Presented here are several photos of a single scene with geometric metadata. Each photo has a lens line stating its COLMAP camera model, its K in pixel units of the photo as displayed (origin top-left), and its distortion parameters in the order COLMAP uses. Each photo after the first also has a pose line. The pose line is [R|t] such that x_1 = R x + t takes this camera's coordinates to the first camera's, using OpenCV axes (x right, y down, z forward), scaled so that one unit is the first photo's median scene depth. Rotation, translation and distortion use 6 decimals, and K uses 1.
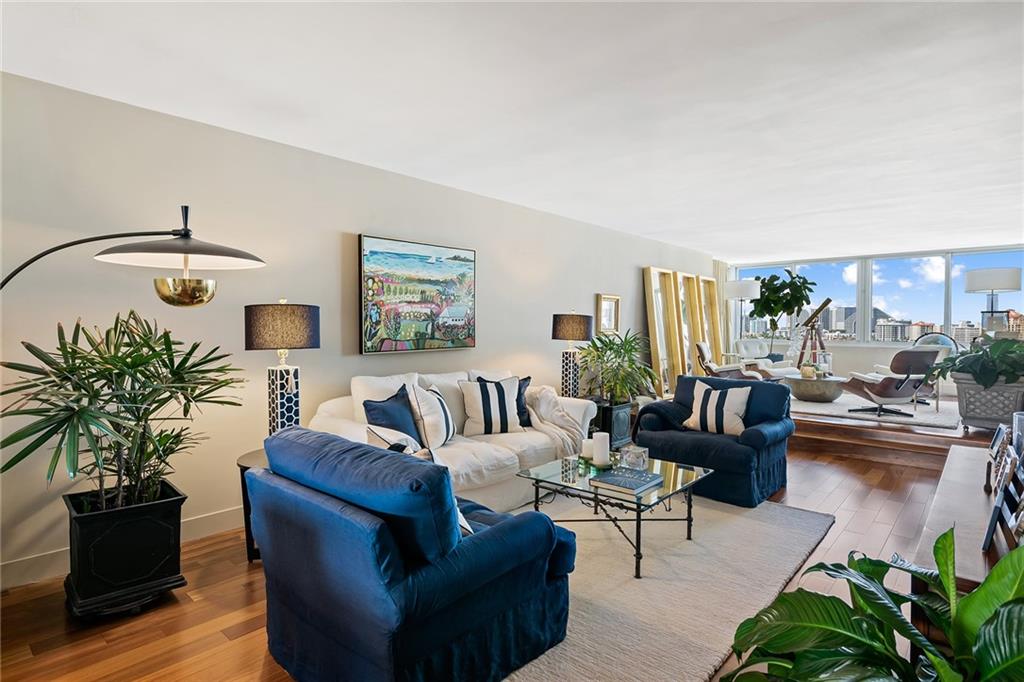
lens RADIAL K [[529.9, 0, 516.0], [0, 529.9, 324.9], [0, 0, 1]] dist [-0.000784, -0.000340]
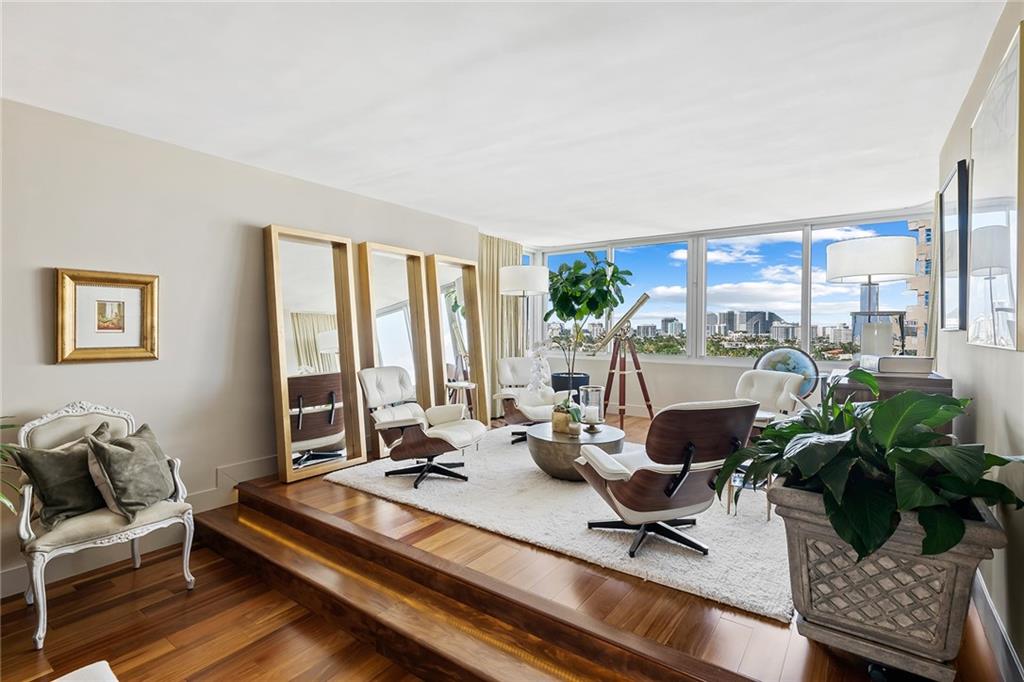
lens RADIAL K [[485.9, 0, 510.9], [0, 485.9, 322.4], [0, 0, 1]] dist [0.000736, -0.000354]
pose [[0.994272, 0.003353, 0.106825, 0.515081], [-0.002536, 0.999966, -0.007791, -0.012087], [-0.106847, 0.007476, 0.994247, 0.583169]]
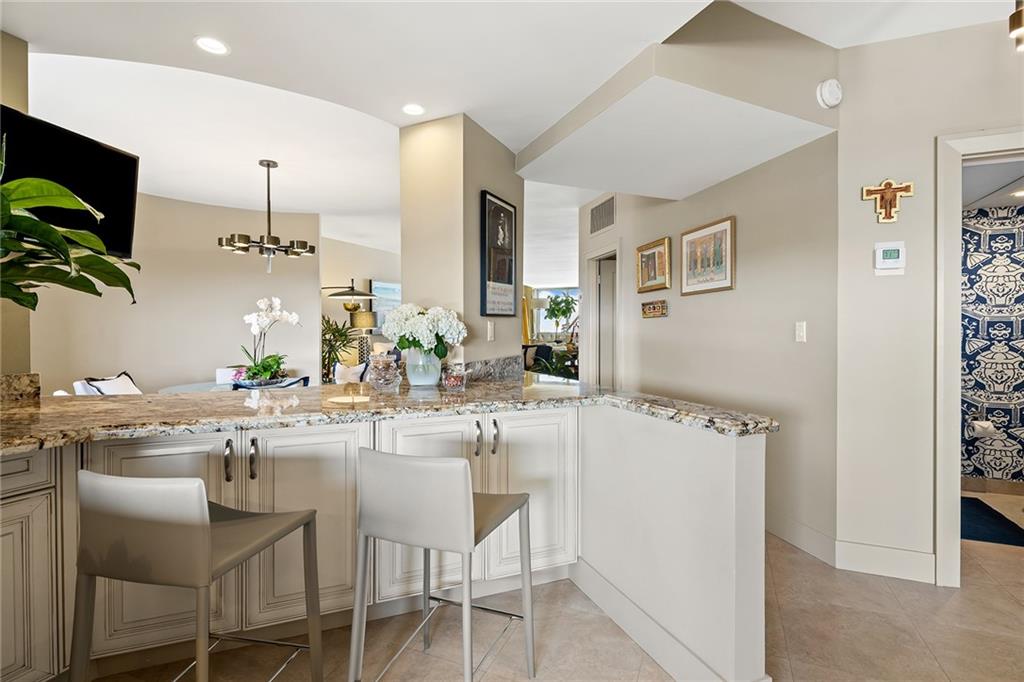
lens RADIAL K [[485.9, 0, 510.9], [0, 485.9, 322.4], [0, 0, 1]] dist [0.000736, -0.000354]
pose [[0.950535, -0.000312, 0.310618, -0.254657], [0.004295, 0.999917, -0.012138, 0.024214], [-0.310588, 0.012872, 0.950457, -0.765492]]
